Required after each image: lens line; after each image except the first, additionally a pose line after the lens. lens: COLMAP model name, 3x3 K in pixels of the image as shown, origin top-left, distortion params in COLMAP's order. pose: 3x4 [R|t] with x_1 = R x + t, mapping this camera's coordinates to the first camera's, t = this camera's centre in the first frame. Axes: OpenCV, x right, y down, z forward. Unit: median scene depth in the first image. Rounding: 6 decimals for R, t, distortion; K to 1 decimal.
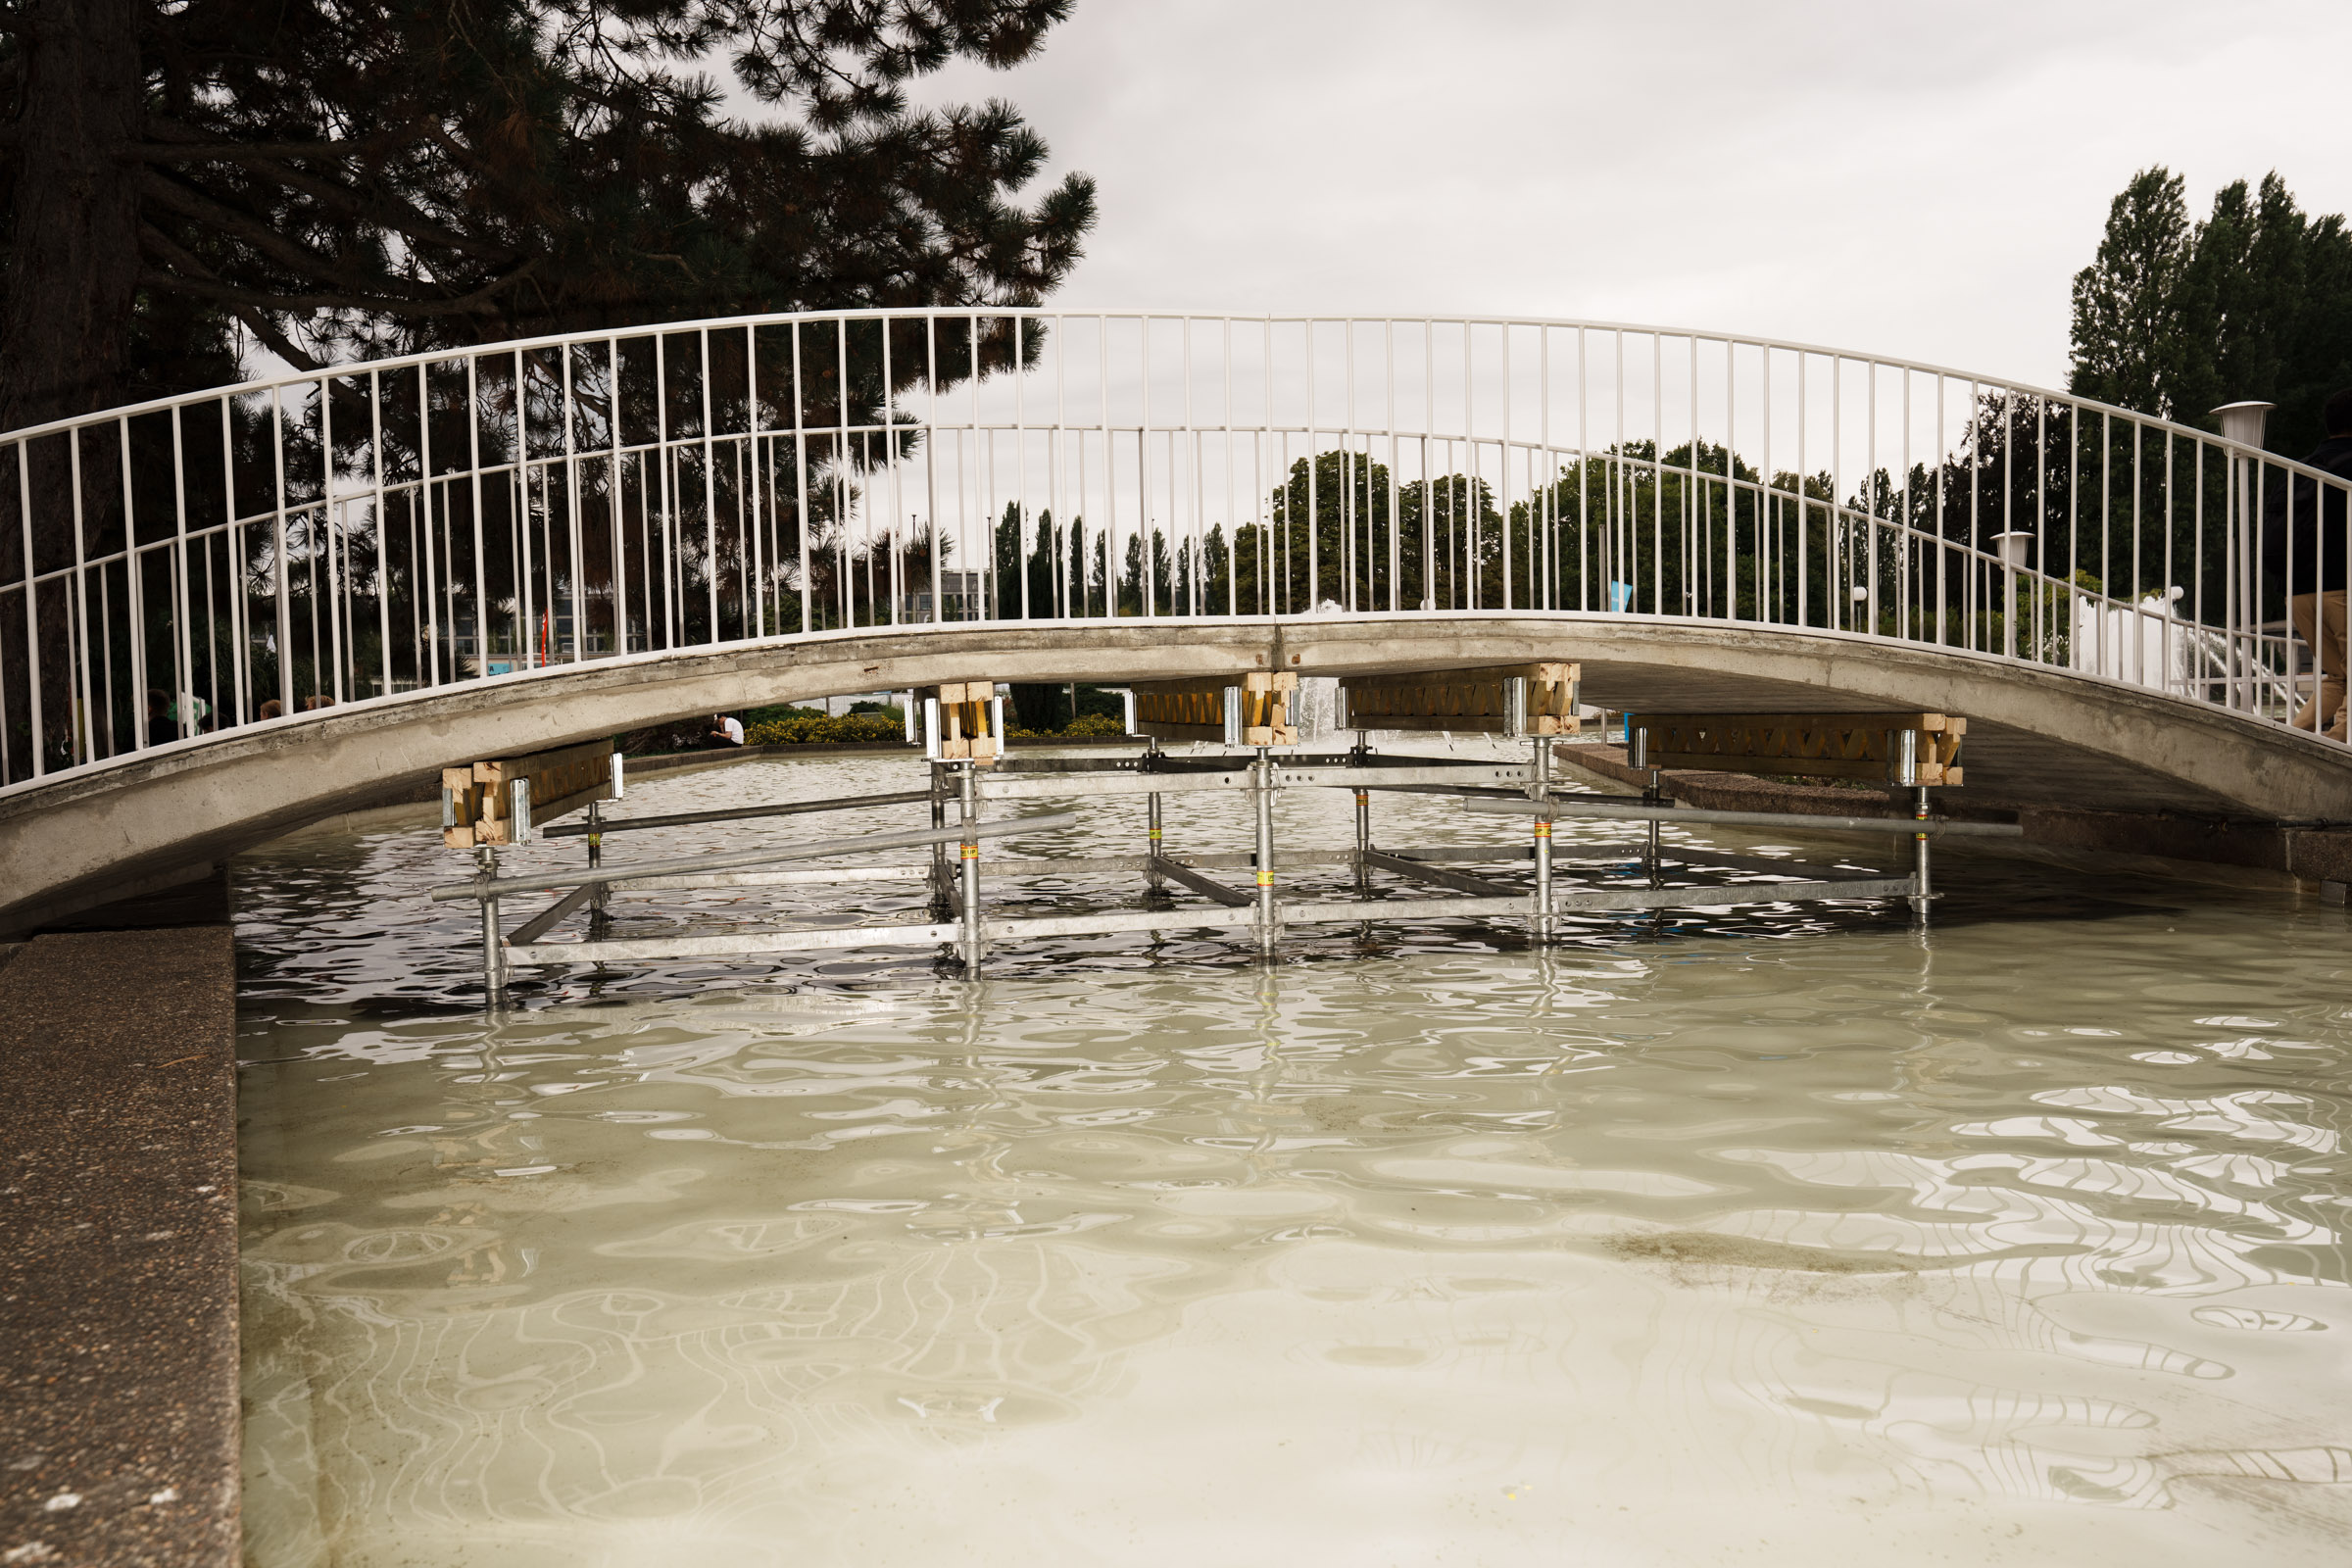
lens RADIAL K [[1759.7, 0, 1177.6], [0, 1759.7, 783.2], [0, 0, 1]] dist [0.001561, -0.001513]
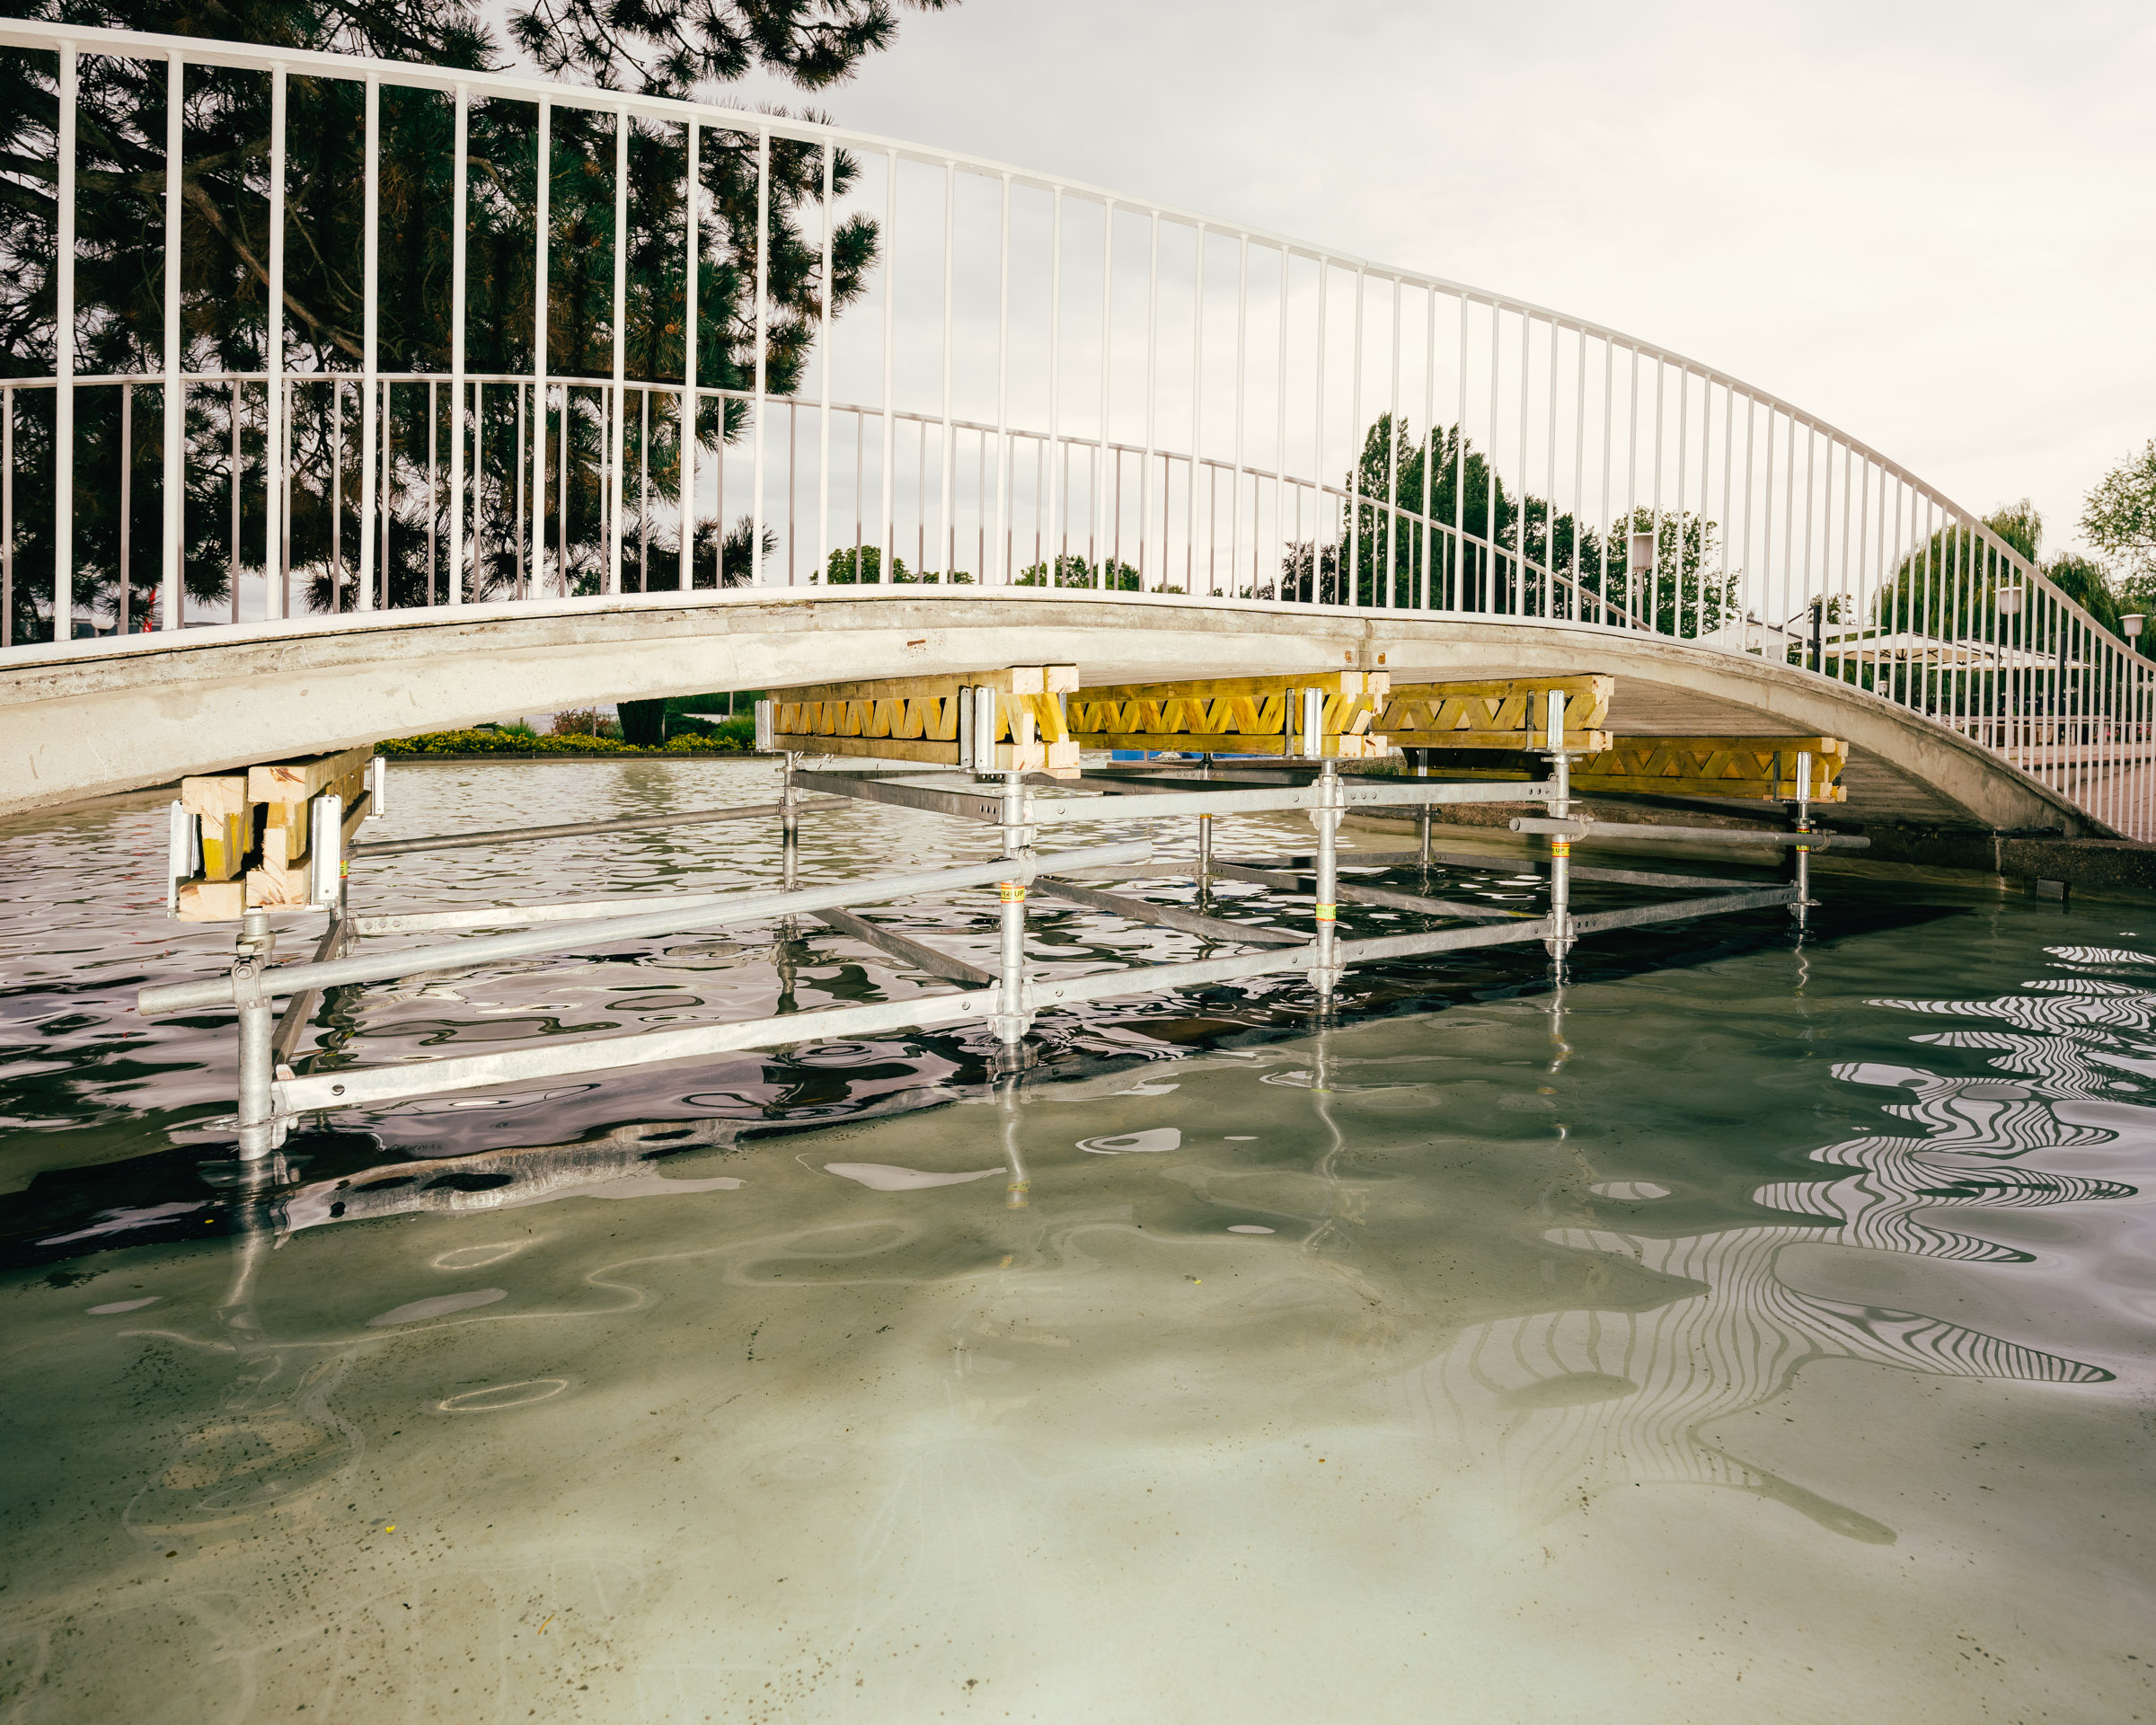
lens RADIAL K [[1106.4, 0, 1071.9], [0, 1106.4, 722.7], [0, 0, 1]] dist [-0.004821, 0.000070]
pose [[0.927839, 0.026105, 0.372065, -0.263750], [-0.004411, 0.998246, -0.059039, -0.005723], [-0.372954, 0.053138, 0.926327, 0.527031]]
